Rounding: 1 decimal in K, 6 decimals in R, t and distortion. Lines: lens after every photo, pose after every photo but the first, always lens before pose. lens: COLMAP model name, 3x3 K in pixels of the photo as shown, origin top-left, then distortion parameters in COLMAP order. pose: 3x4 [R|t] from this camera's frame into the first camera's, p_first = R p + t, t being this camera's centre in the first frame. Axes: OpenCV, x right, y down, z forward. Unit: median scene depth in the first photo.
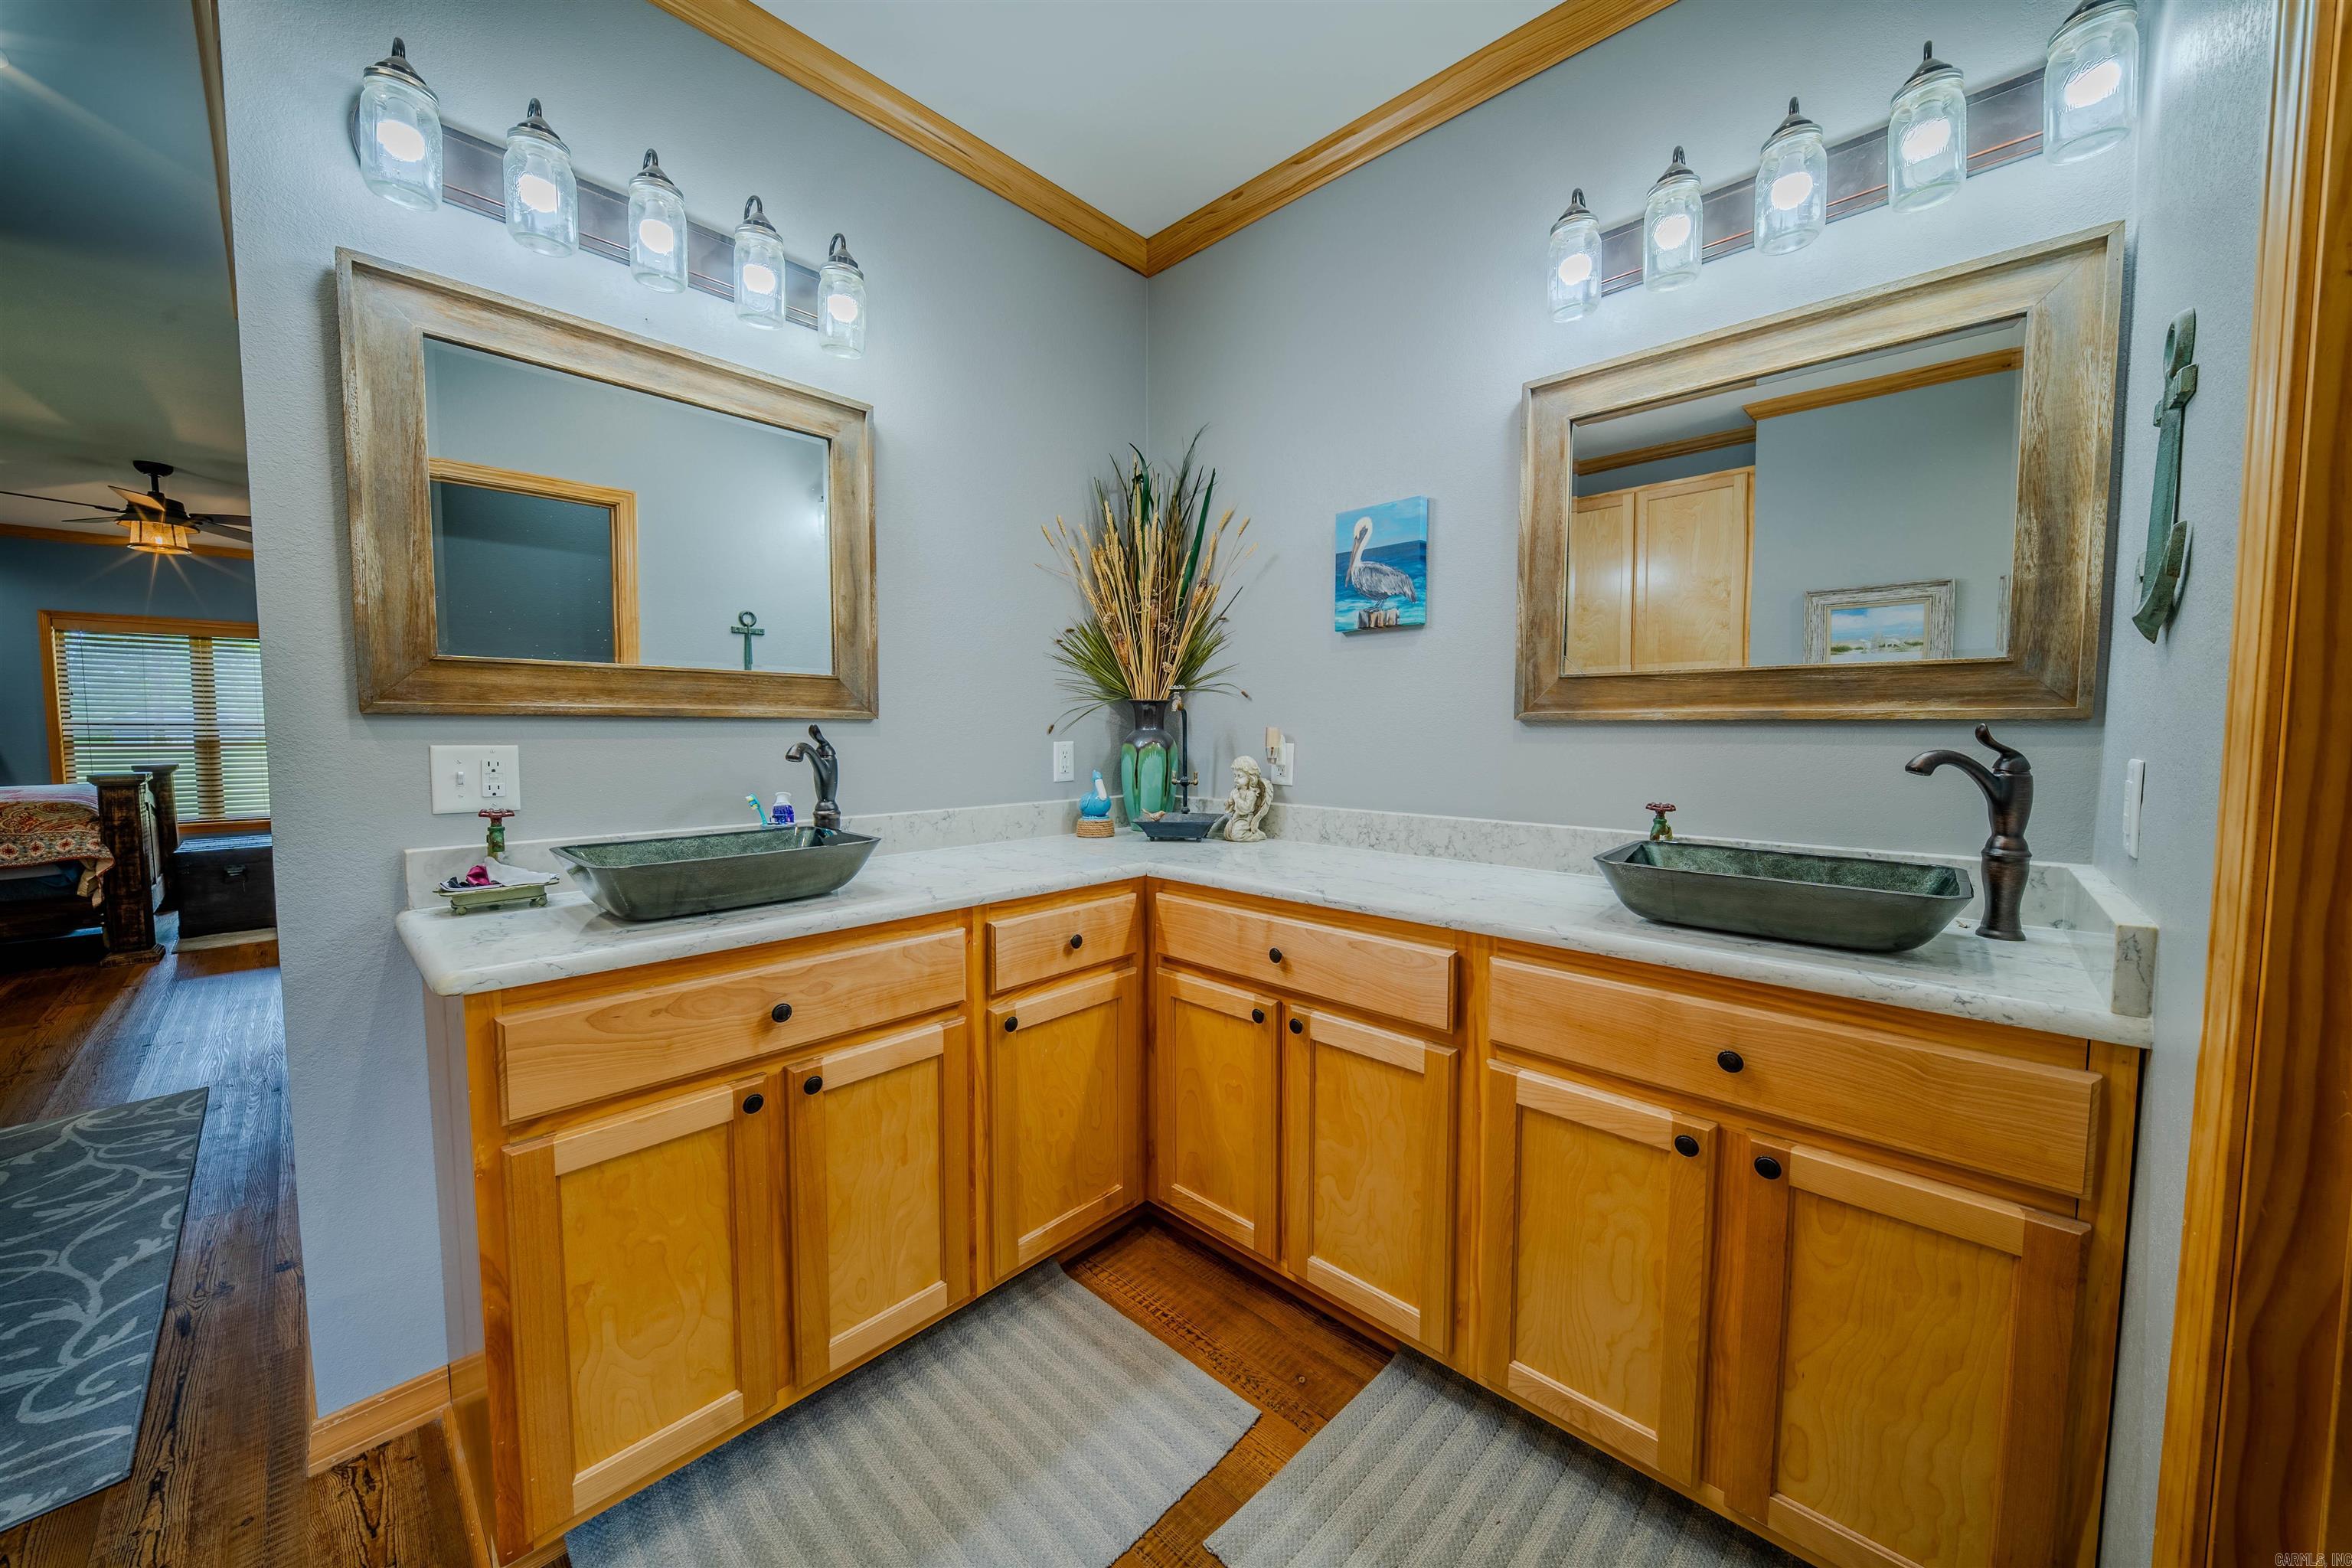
lens RADIAL K [[827.1, 0, 1189.2], [0, 827.1, 781.9], [0, 0, 1]] dist [0.013585, -0.009042]
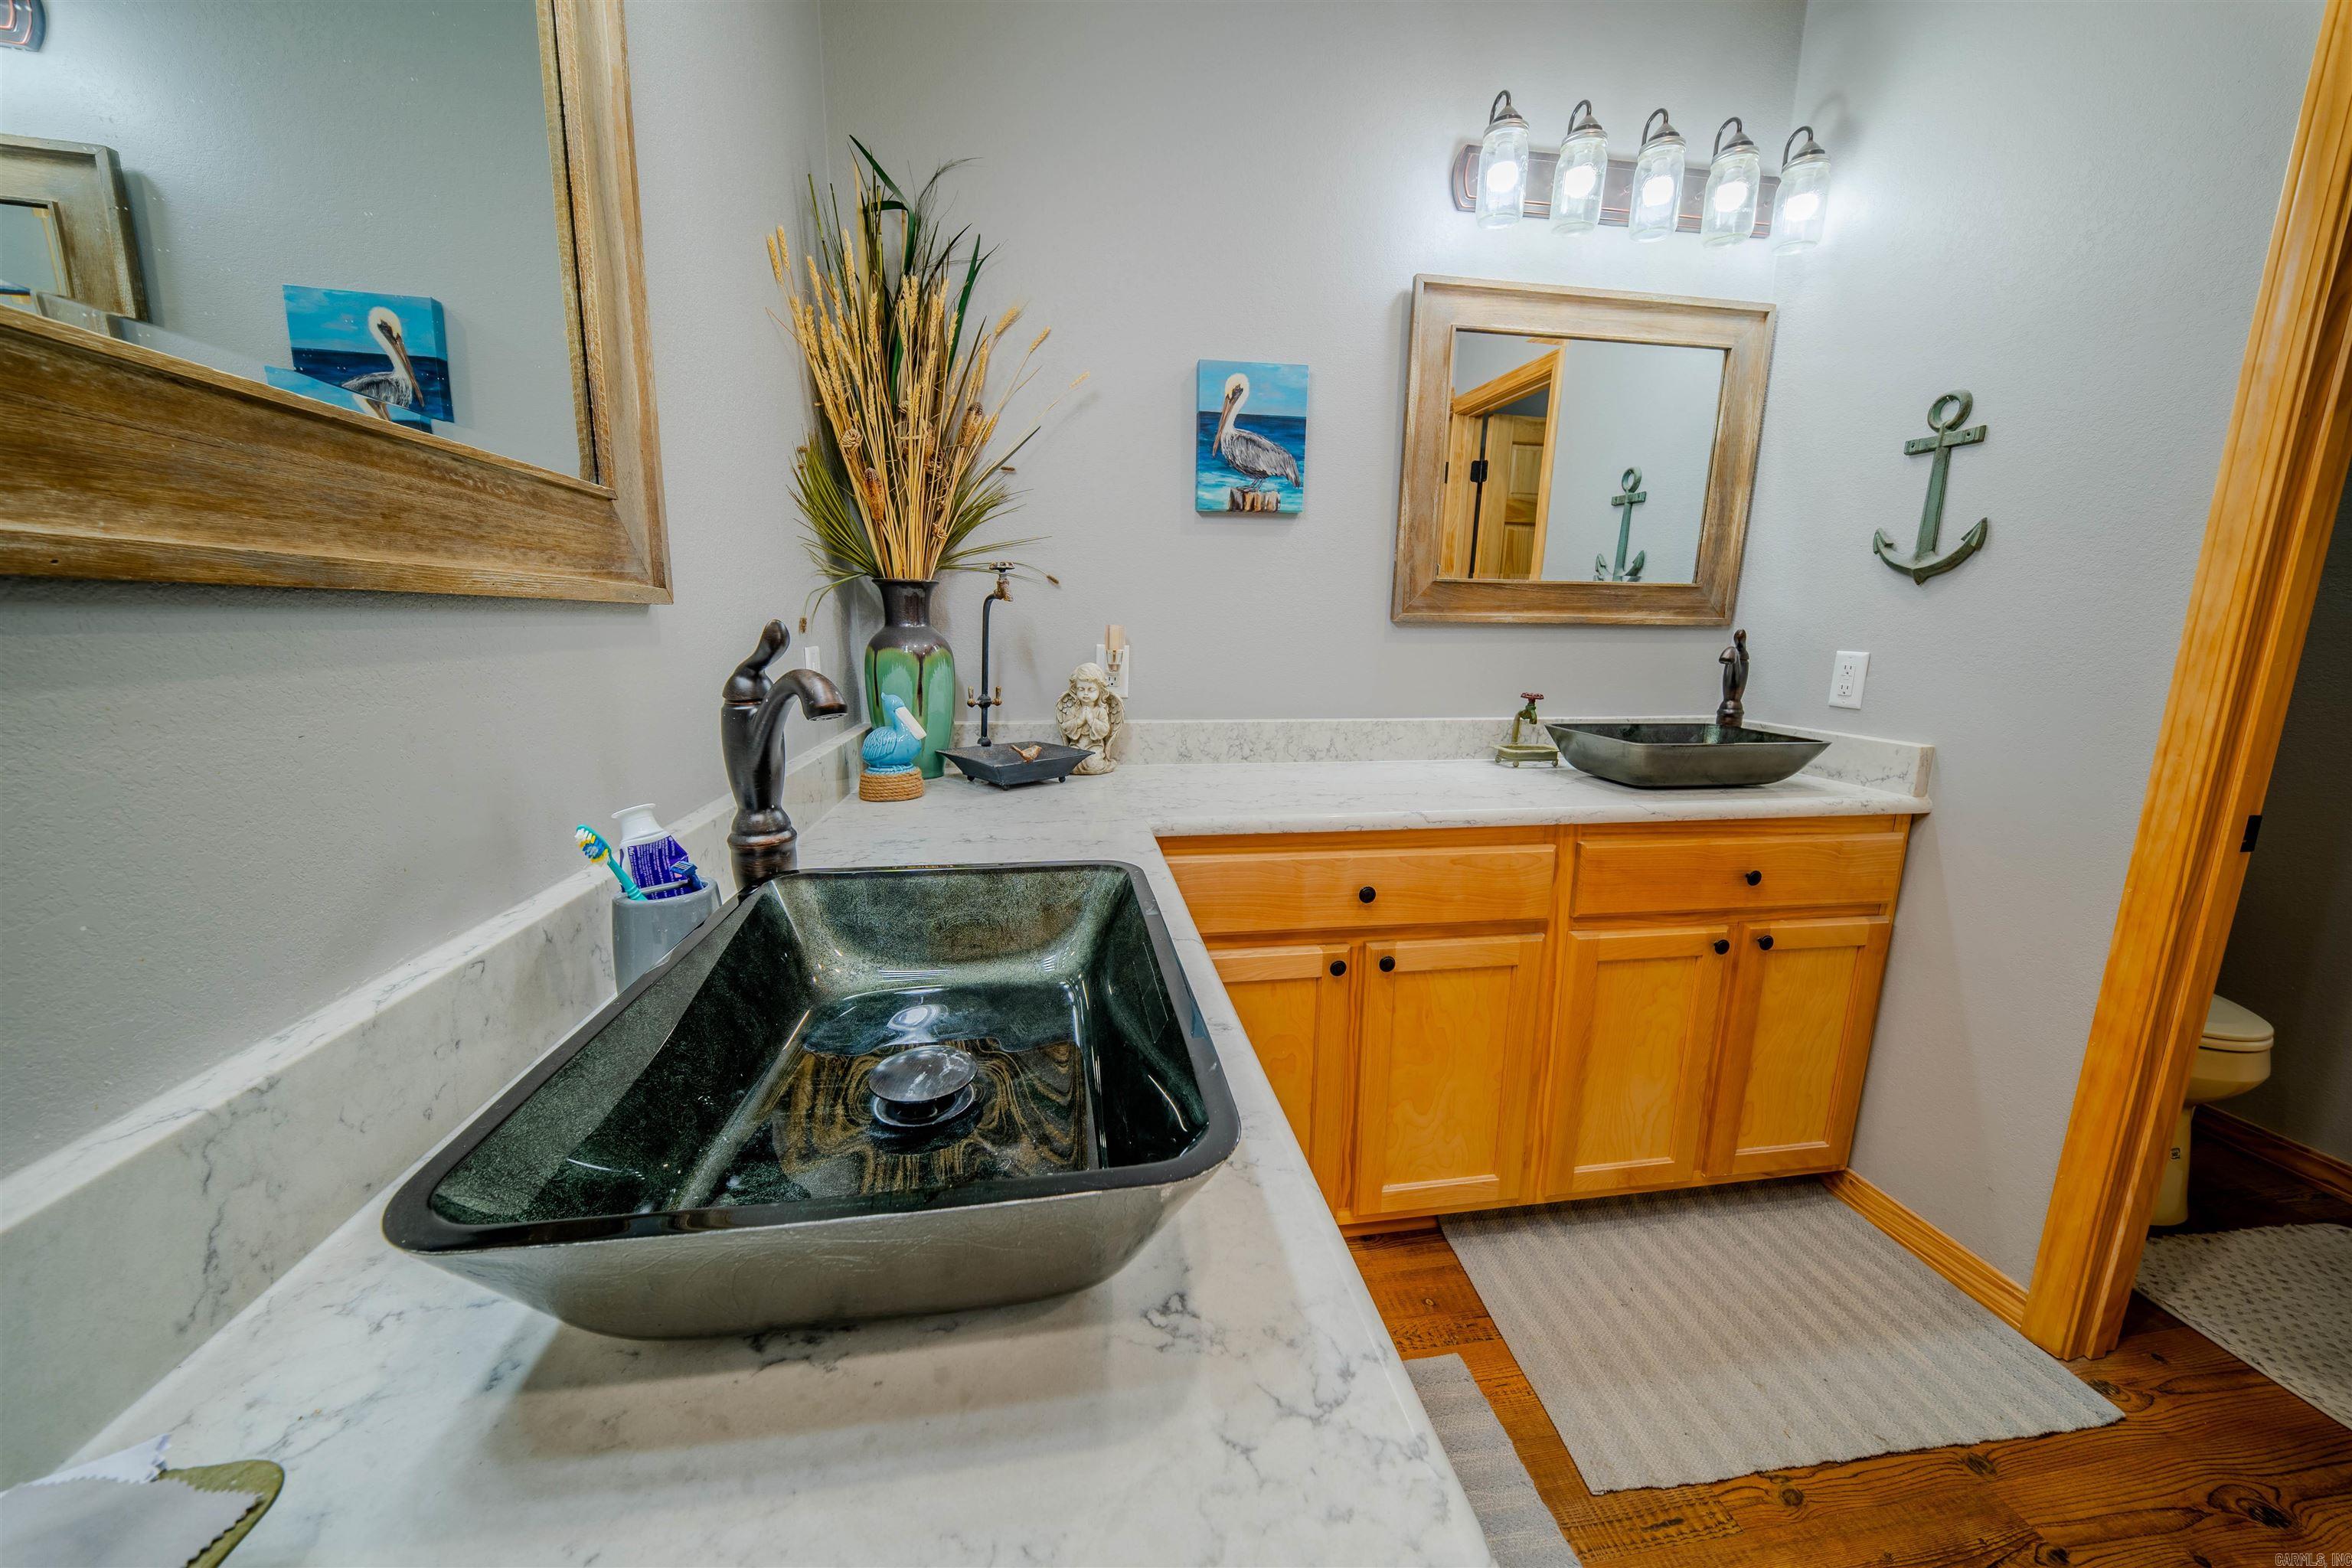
lens RADIAL K [[823.2, 0, 1189.5], [0, 823.2, 782.6], [0, 0, 1]] dist [0.013706, -0.008682]
pose [[0.614675, -0.145438, 0.775256, -0.592887], [0.041095, 0.987424, 0.152657, -0.042214], [-0.787709, -0.061975, 0.612922, 0.553892]]
